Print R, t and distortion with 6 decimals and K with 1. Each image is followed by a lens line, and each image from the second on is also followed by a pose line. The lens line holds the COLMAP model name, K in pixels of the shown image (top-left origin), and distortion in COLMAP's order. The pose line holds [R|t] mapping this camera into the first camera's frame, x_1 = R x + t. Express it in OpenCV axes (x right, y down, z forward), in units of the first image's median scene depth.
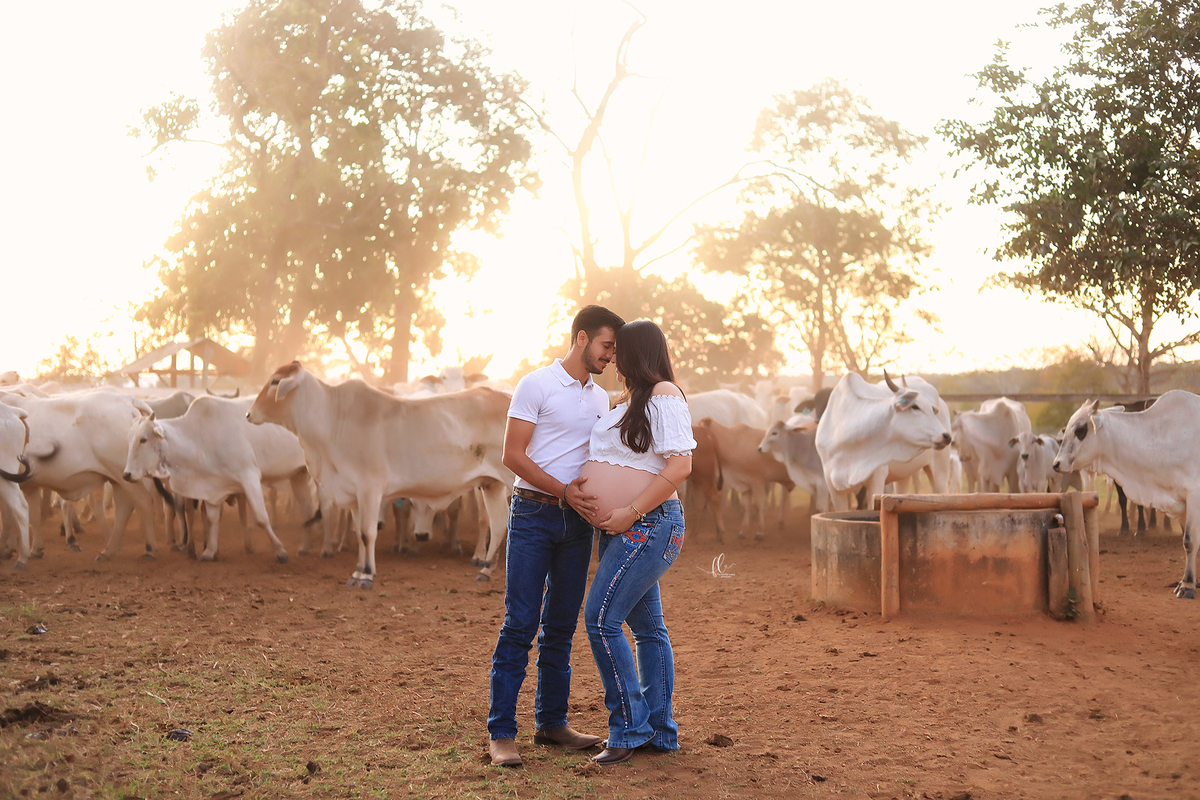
lens RADIAL K [[1743.8, 0, 600.0], [0, 1743.8, 400.0], [0, 0, 1]] dist [-0.092252, -0.033563]
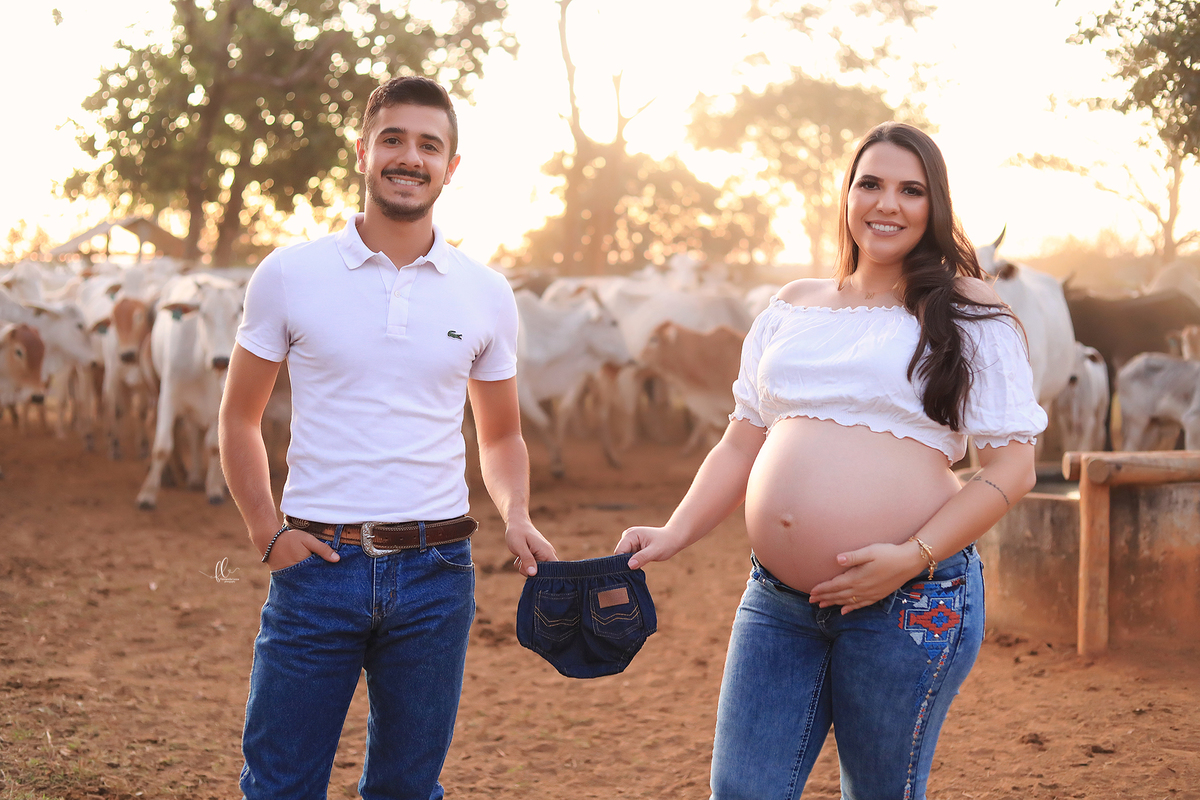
lens RADIAL K [[1743.8, 0, 600.0], [0, 1743.8, 400.0], [0, 0, 1]] dist [-0.092252, -0.033563]
pose [[0.999895, 0.005368, 0.013423, -0.005540], [-0.006231, 0.997860, 0.065091, -0.001126], [-0.013045, -0.065168, 0.997789, 0.140456]]
